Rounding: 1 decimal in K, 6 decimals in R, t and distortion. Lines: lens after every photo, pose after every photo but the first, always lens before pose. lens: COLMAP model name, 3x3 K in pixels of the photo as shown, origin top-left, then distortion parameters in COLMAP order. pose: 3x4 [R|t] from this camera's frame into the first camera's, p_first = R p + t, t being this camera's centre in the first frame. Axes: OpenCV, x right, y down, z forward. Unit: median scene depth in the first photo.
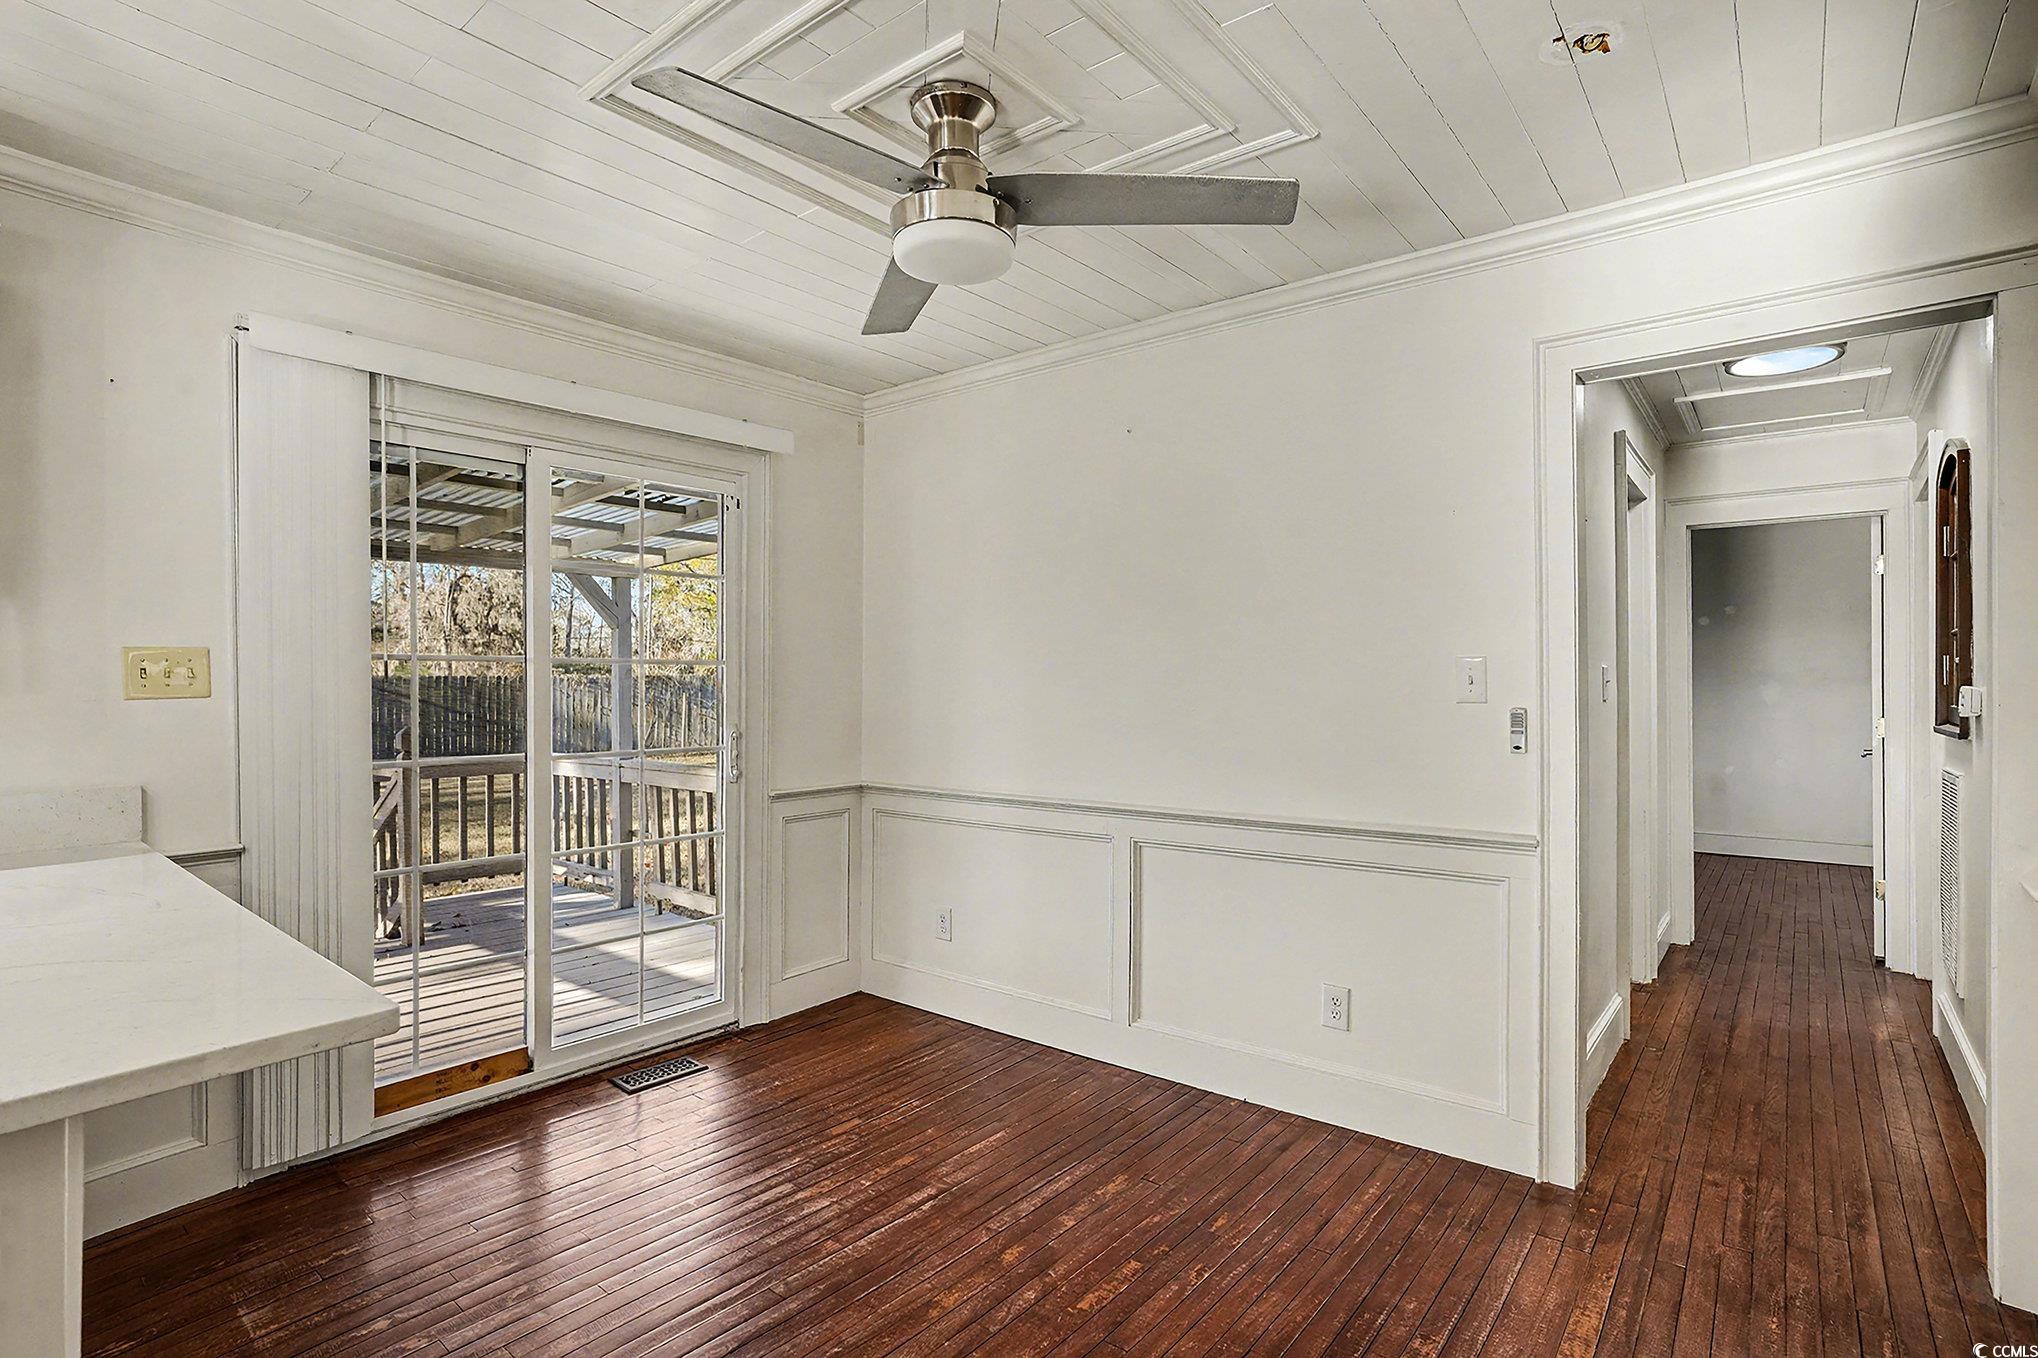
lens RADIAL K [[994.6, 0, 1009.4], [0, 994.6, 678.6], [0, 0, 1]] dist [-0.065886, 0.026702]
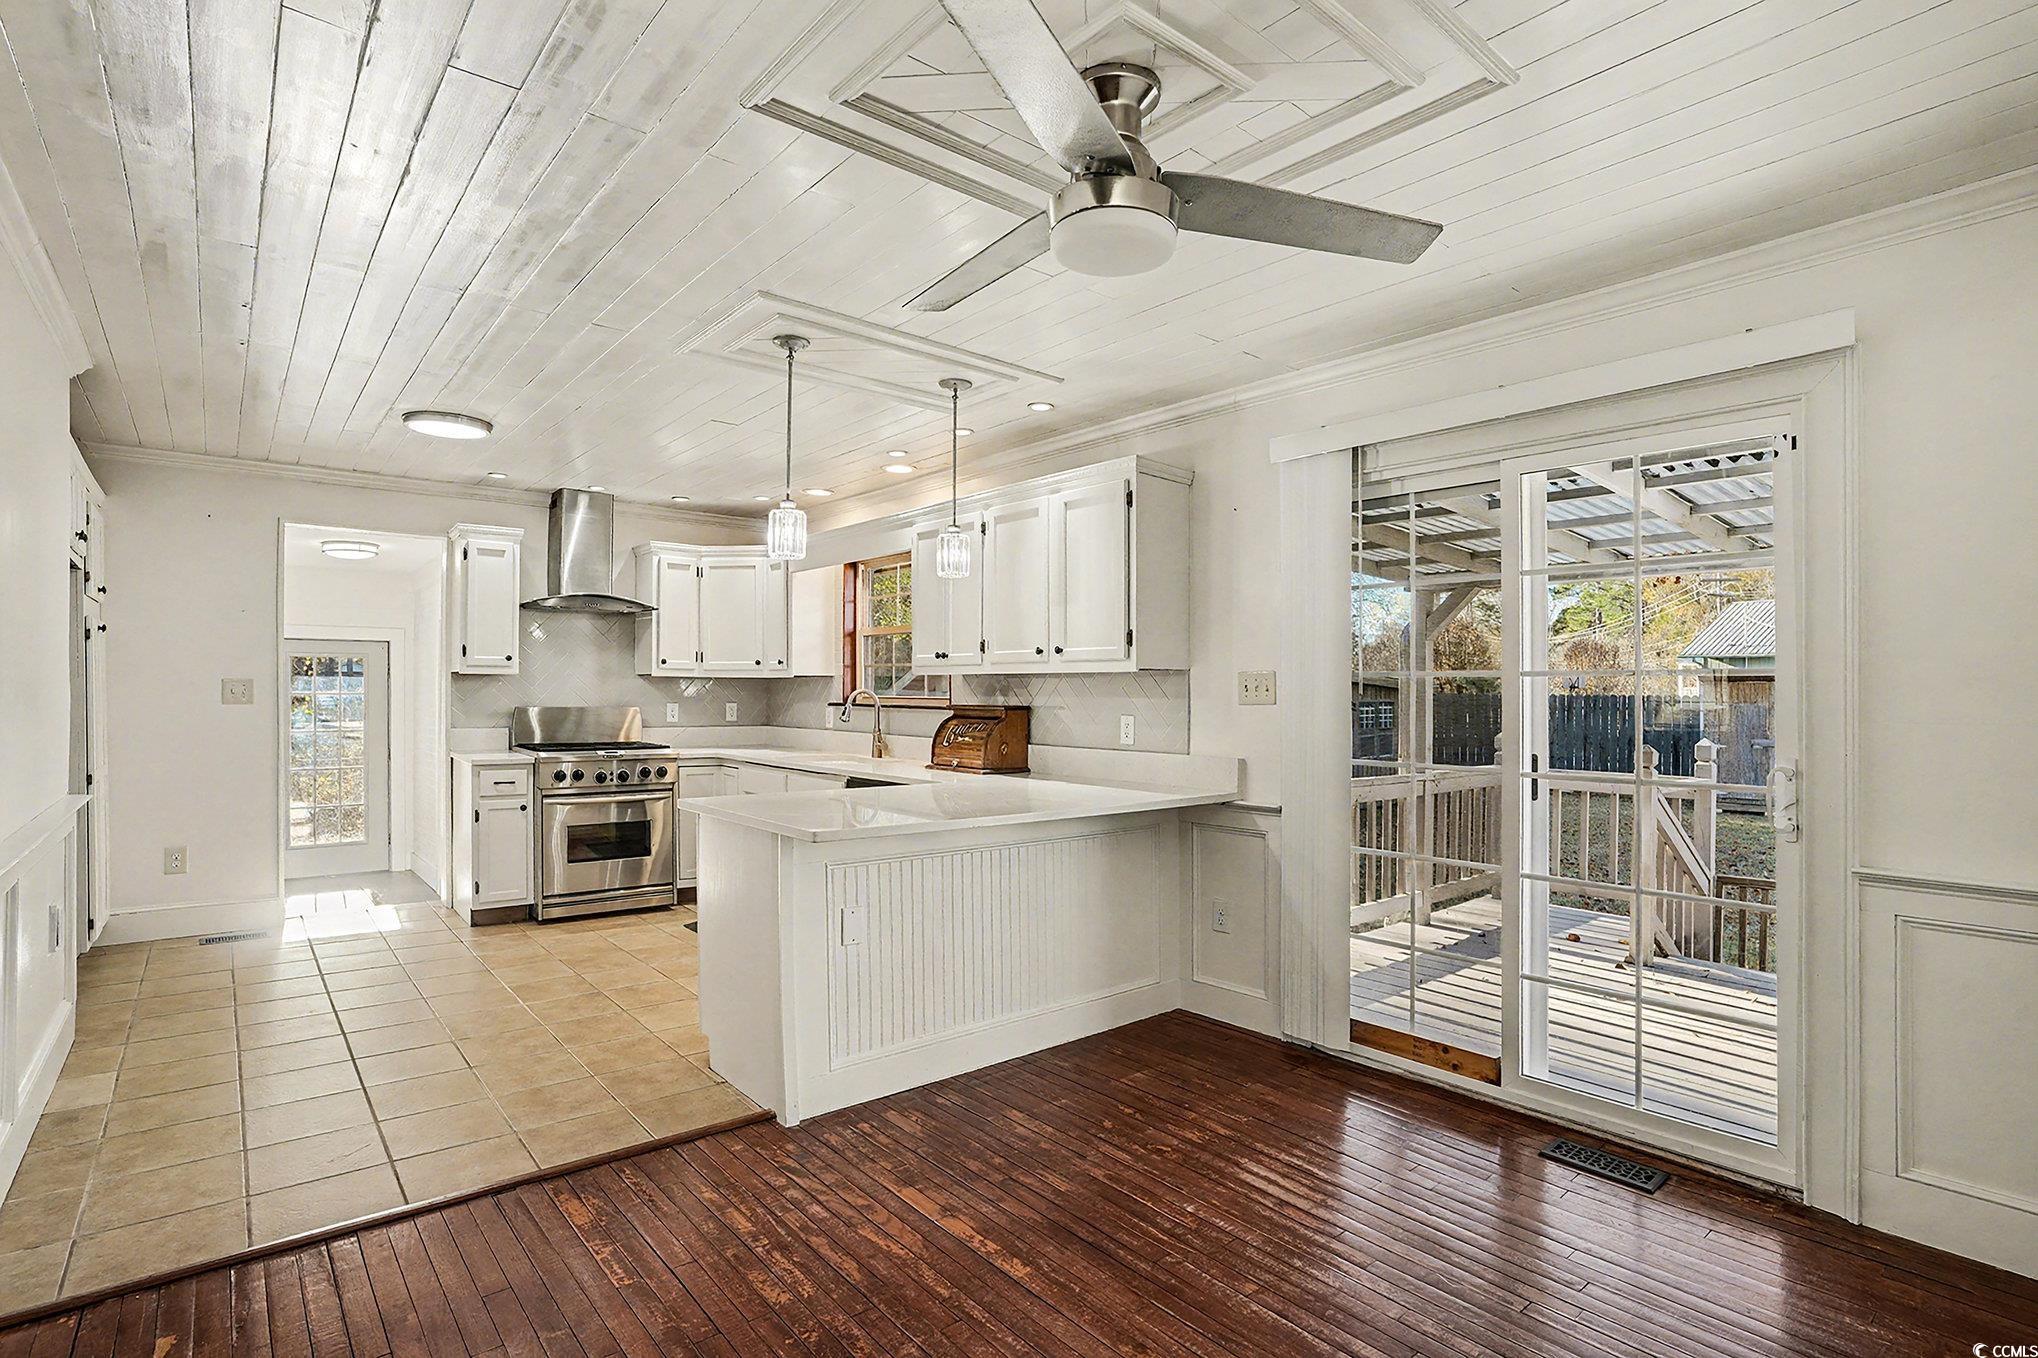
lens RADIAL K [[1006.1, 0, 996.7], [0, 1006.1, 685.0], [0, 0, 1]] dist [-0.041584, 0.000472]
pose [[-0.211876, -0.006908, -0.977272, 0.589342], [-0.005362, 0.999968, -0.005905, 0.001353], [0.977282, 0.003989, -0.211906, 0.683554]]
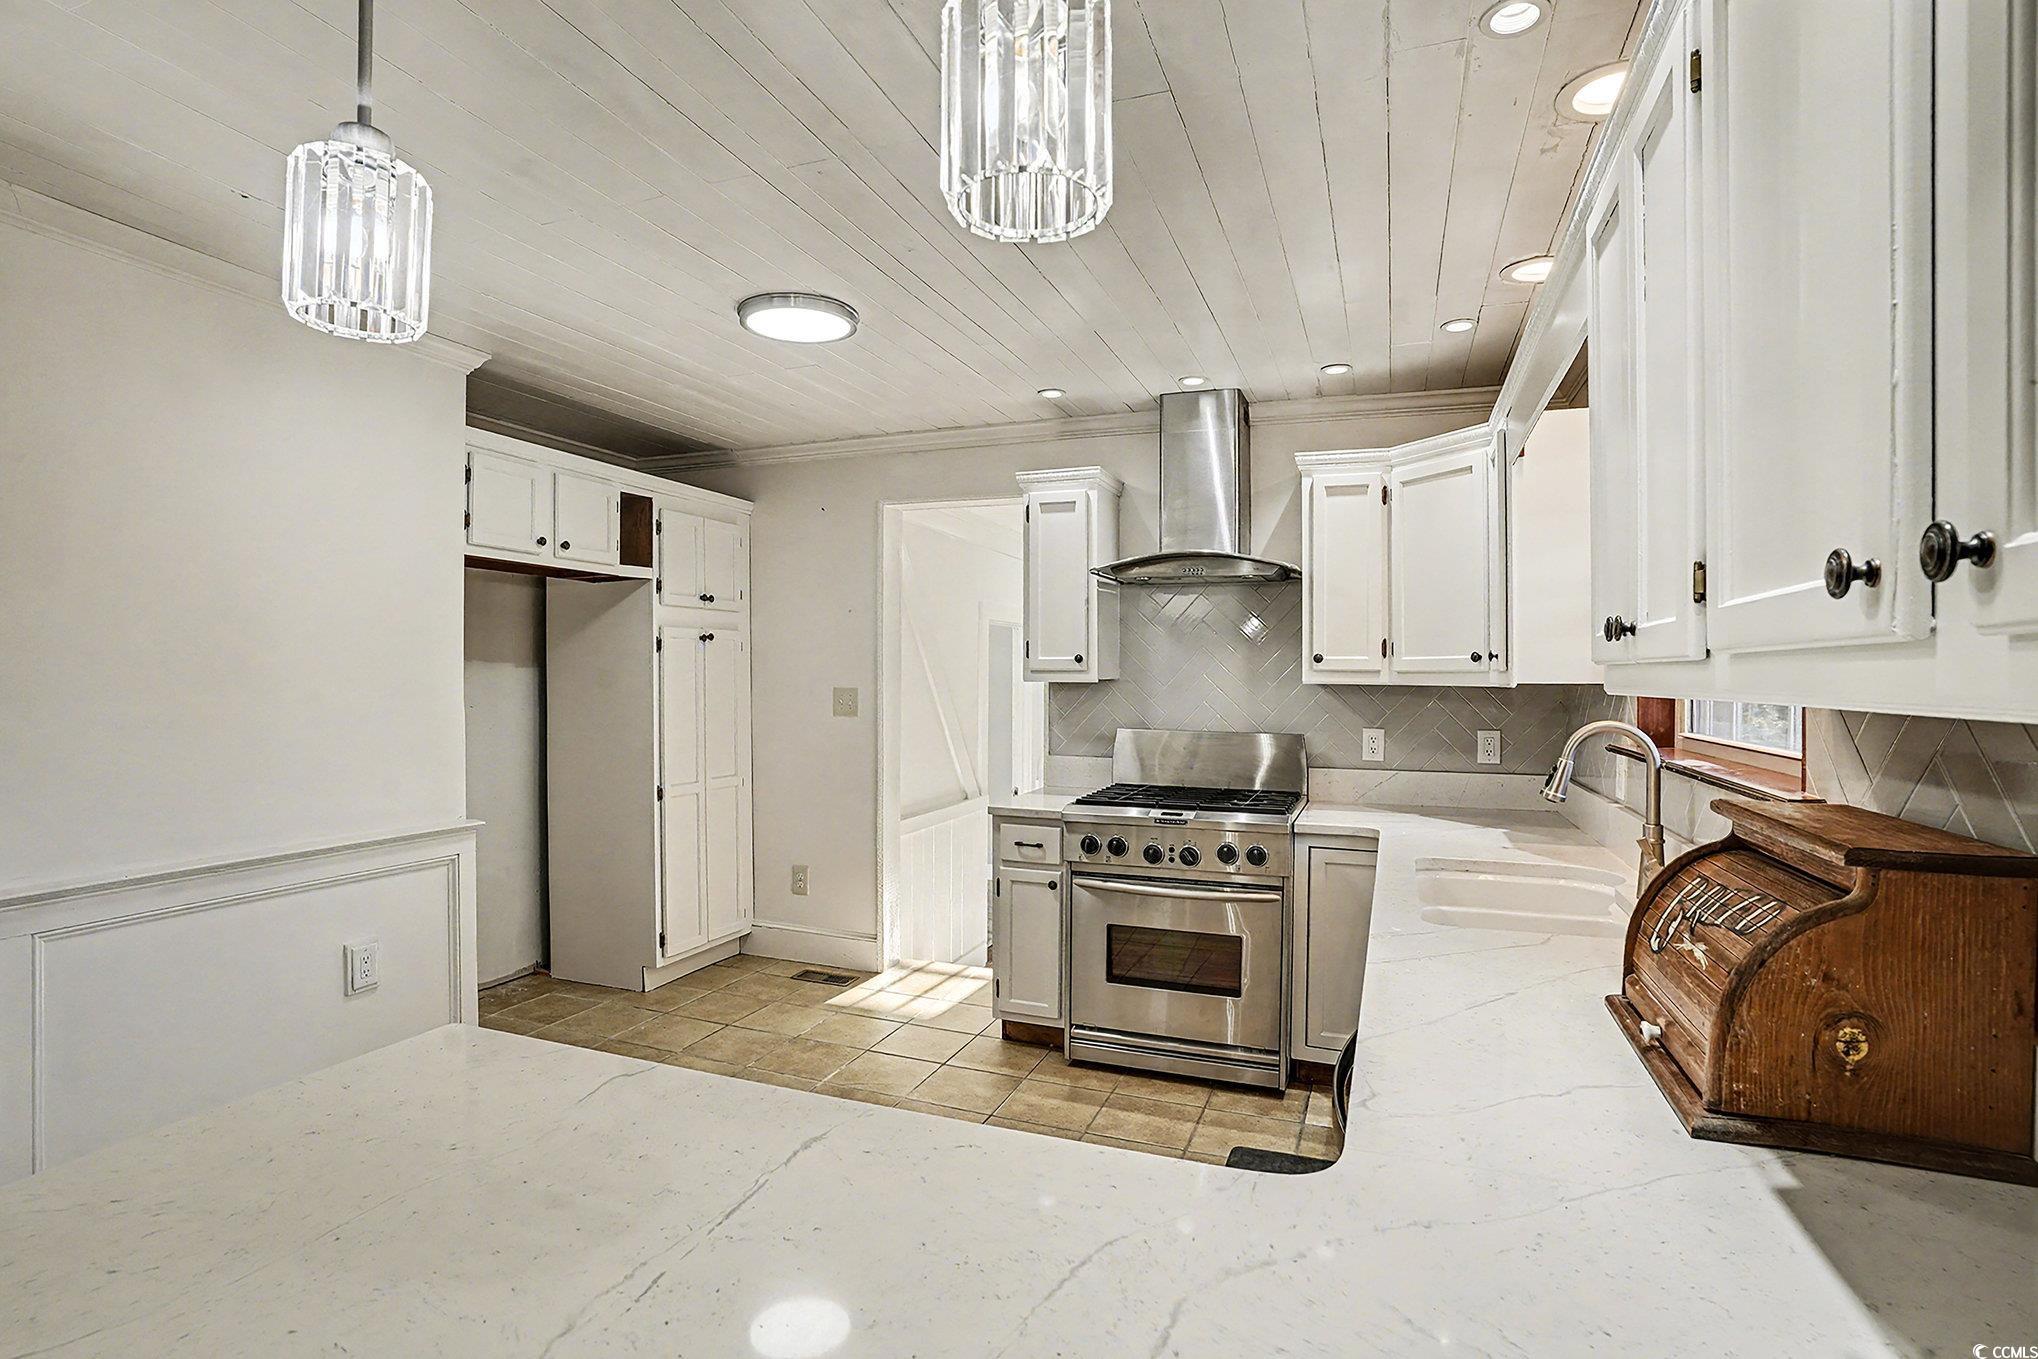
lens RADIAL K [[1006.1, 0, 996.7], [0, 1006.1, 685.5], [0, 0, 1]] dist [-0.041584, 0.000472]
pose [[-0.945425, -0.000397, -0.325841, -0.462064], [-0.005050, 0.999897, 0.013433, -0.034845], [0.325802, 0.014345, -0.945329, 0.585284]]
